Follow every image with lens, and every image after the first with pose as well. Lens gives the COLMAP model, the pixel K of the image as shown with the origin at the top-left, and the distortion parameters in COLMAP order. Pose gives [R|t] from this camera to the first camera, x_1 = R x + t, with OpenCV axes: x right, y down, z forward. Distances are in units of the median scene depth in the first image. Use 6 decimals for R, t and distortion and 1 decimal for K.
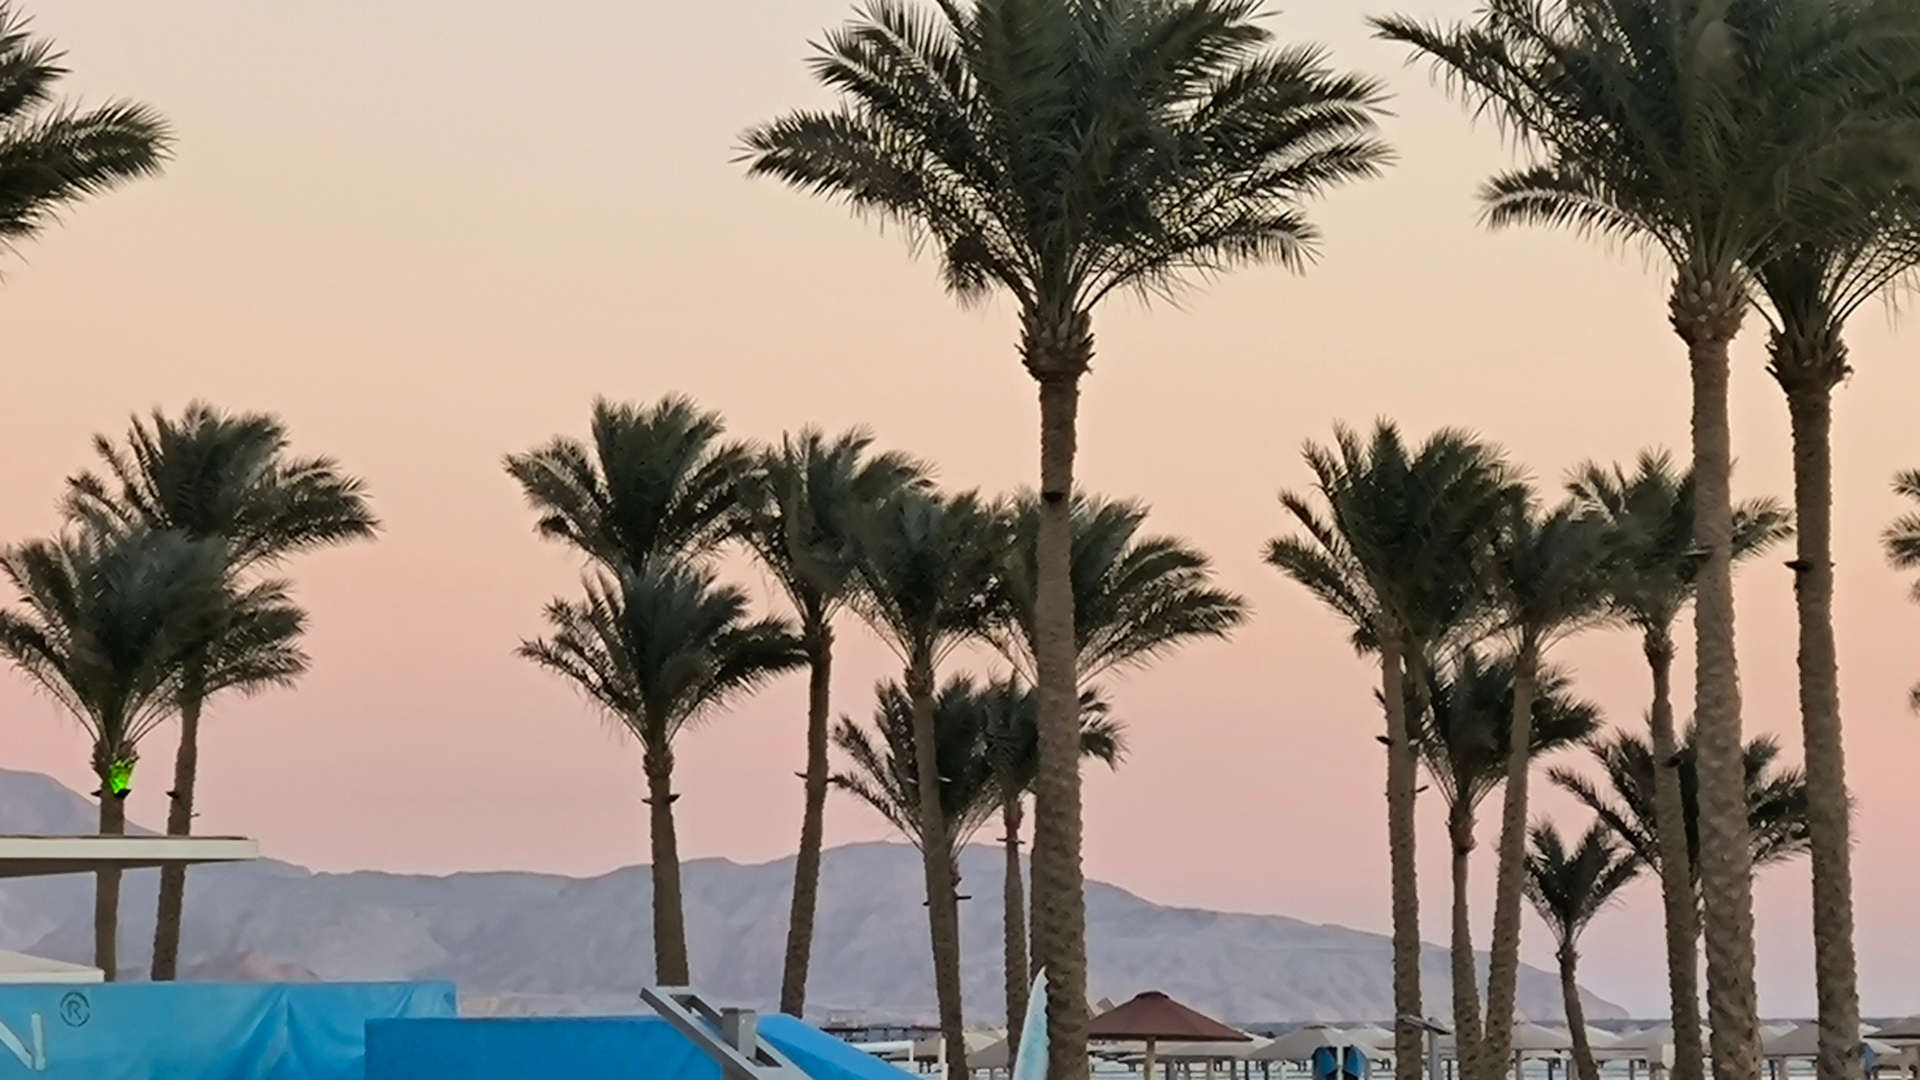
lens RADIAL K [[9574.7, 0, 960.0], [0, 9574.7, 540.0], [0, 0, 1]] dist [0.311864, -3.036512]
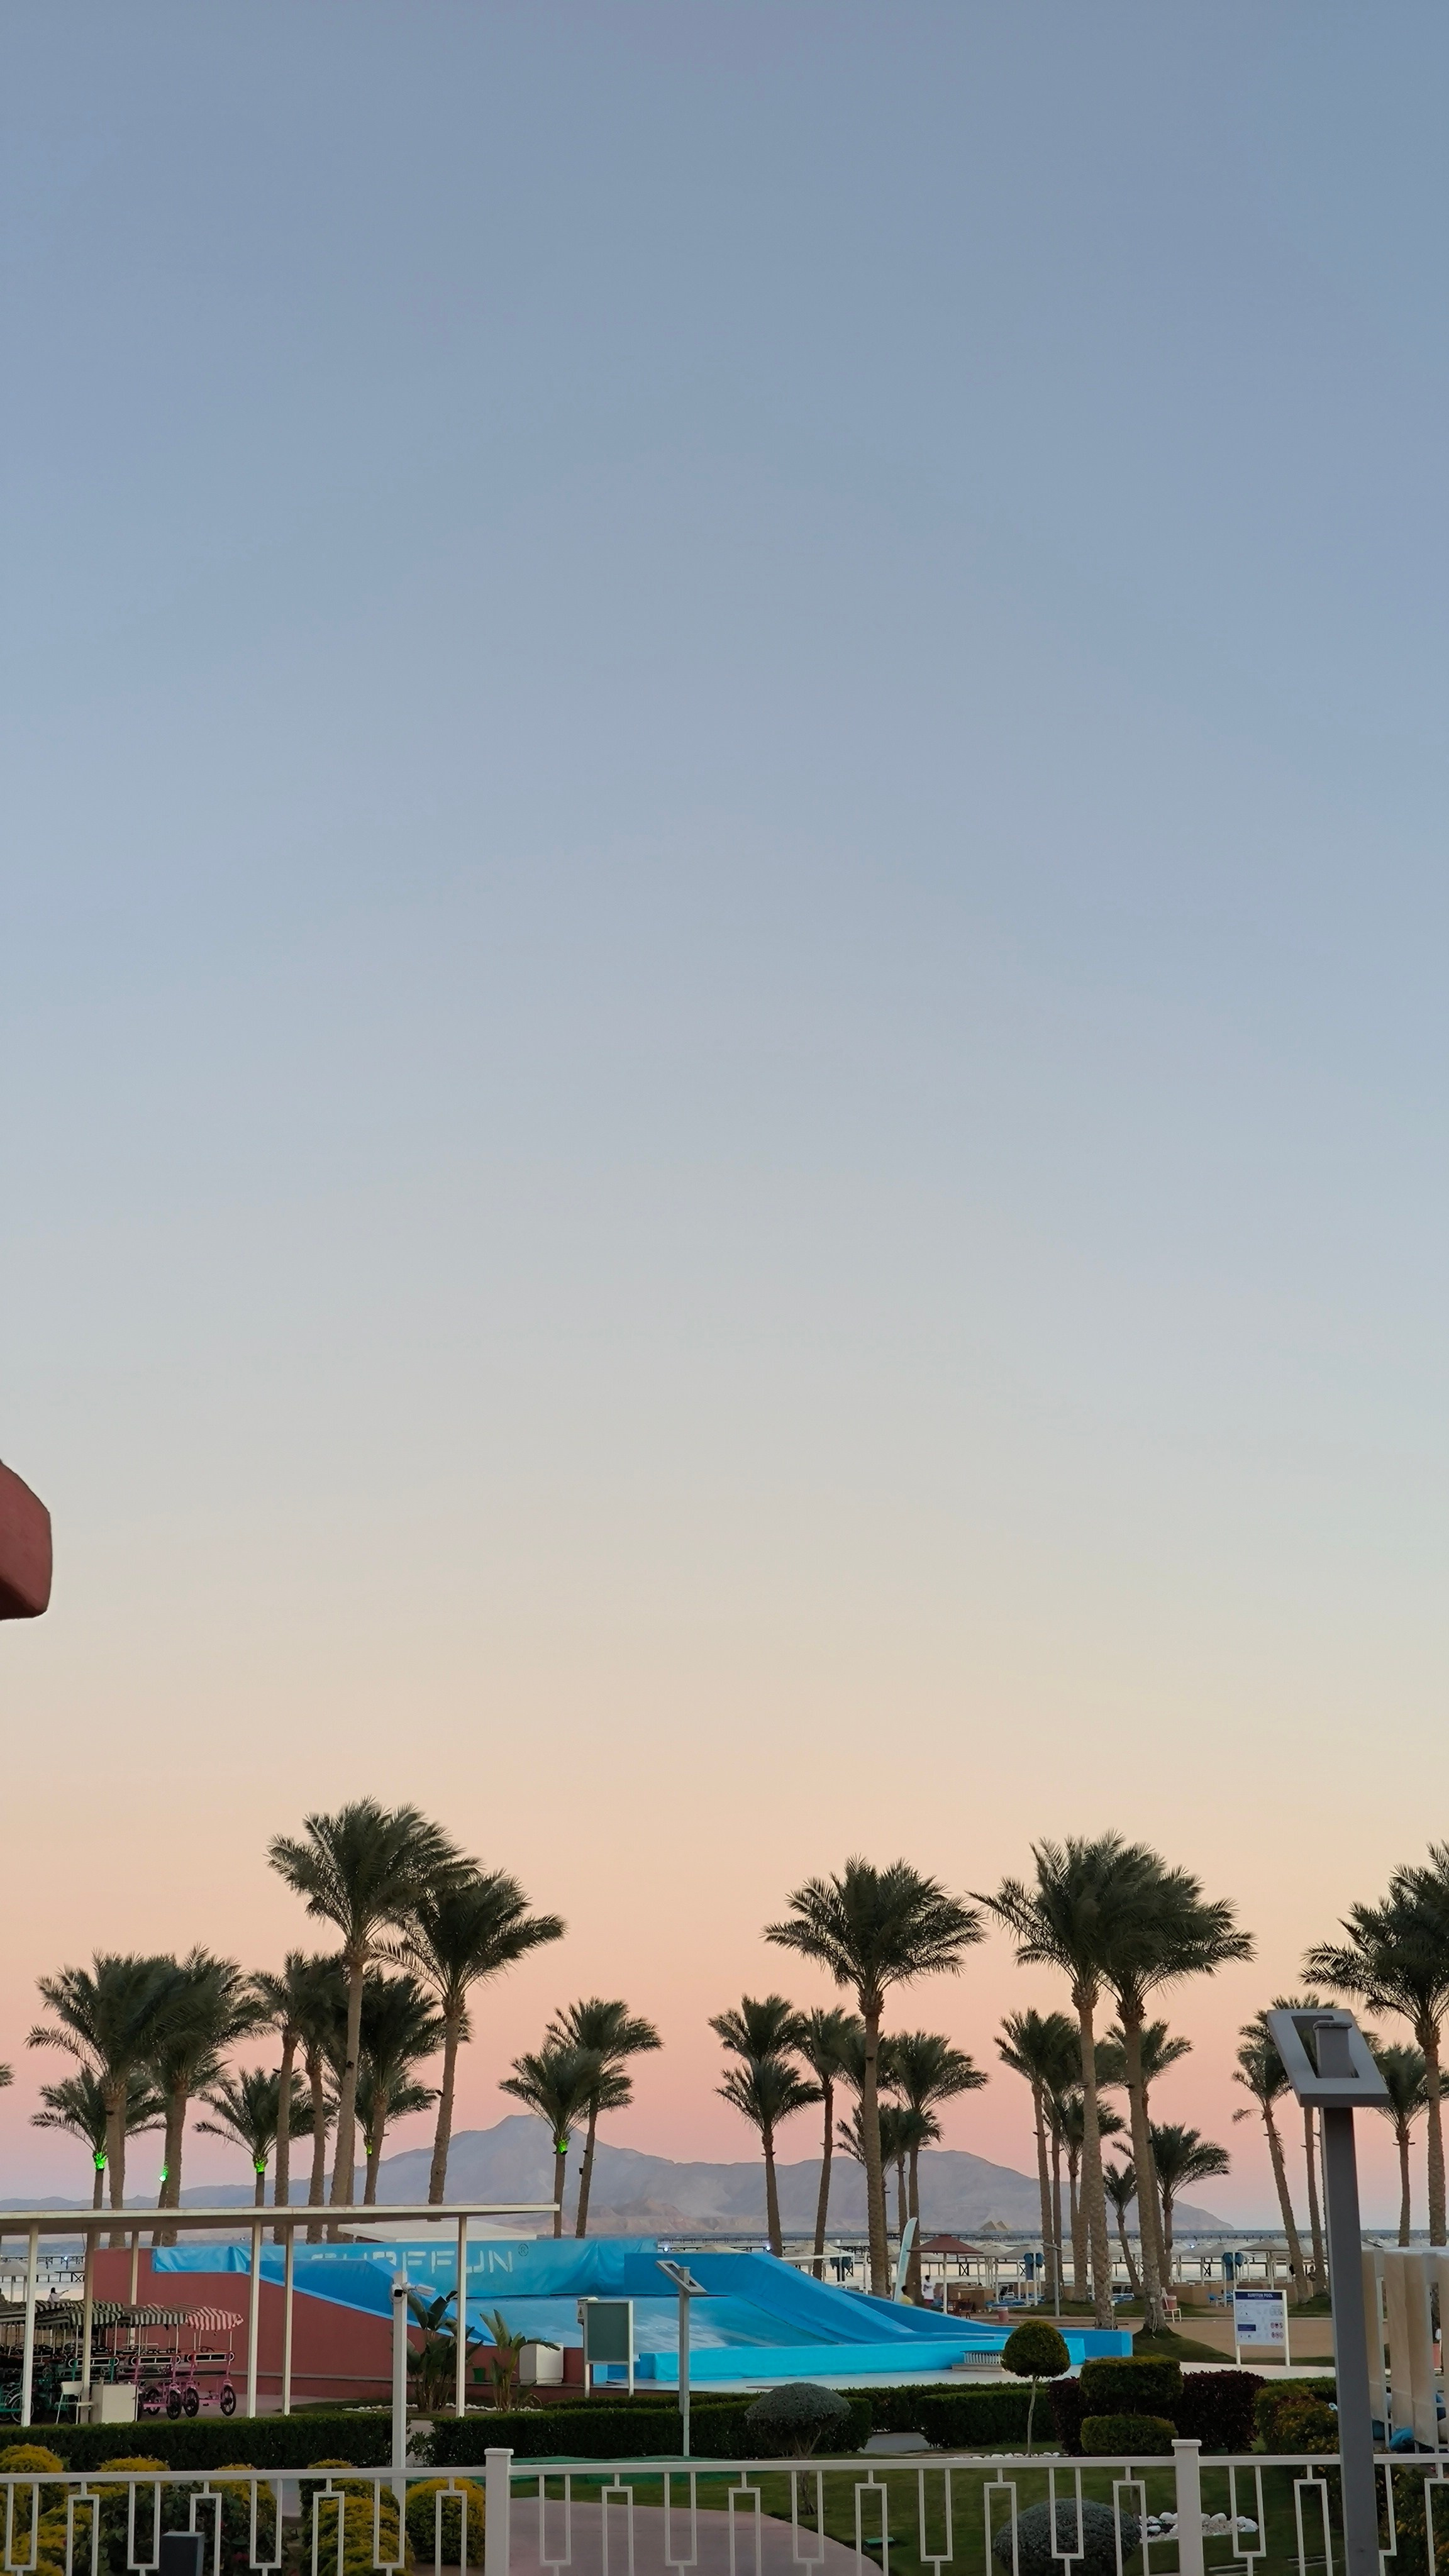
lens RADIAL K [[3915.0, 0, 724.5], [0, 3915.0, 1288.0], [0, 0, 1]] dist [-0.014018, 2.597790]
pose [[0.998576, -0.015381, -0.051075, 0.015563], [0.005758, 0.983011, -0.183456, -0.008244], [0.053029, 0.182901, 0.981700, -0.102453]]
